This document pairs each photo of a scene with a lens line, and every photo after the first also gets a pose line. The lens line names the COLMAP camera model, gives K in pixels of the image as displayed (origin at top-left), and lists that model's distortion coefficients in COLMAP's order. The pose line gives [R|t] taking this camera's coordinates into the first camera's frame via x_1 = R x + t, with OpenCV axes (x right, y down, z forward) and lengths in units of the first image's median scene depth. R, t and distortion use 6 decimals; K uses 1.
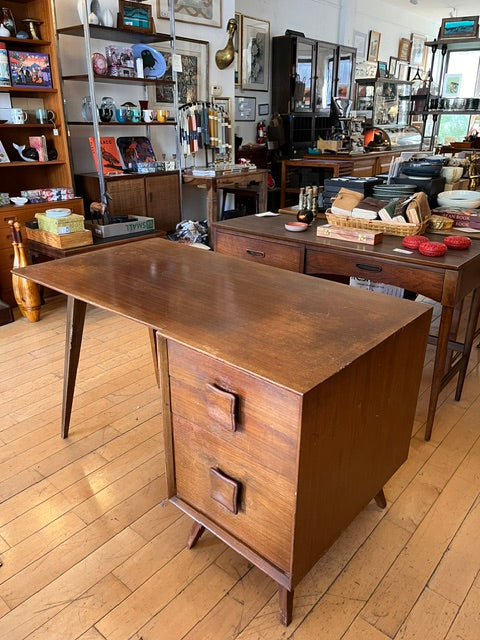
lens RADIAL K [[486.4, 0, 239.3], [0, 486.4, 321.7], [0, 0, 1]] dist [0.060441, -0.103981]
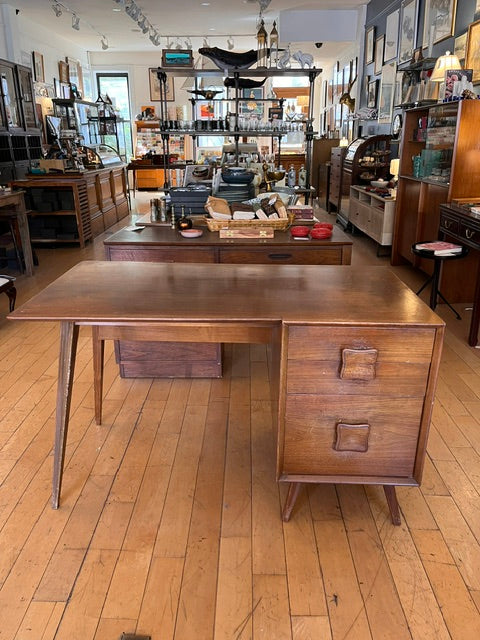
lens RADIAL K [[487.5, 0, 235.3], [0, 487.5, 320.6], [0, 0, 1]] dist [0.054332, -0.086374]
pose [[0.767130, -0.222436, 0.601692, -0.533953], [0.246526, 0.968155, 0.043601, -0.032497], [-0.592229, 0.114886, 0.797537, 0.105721]]
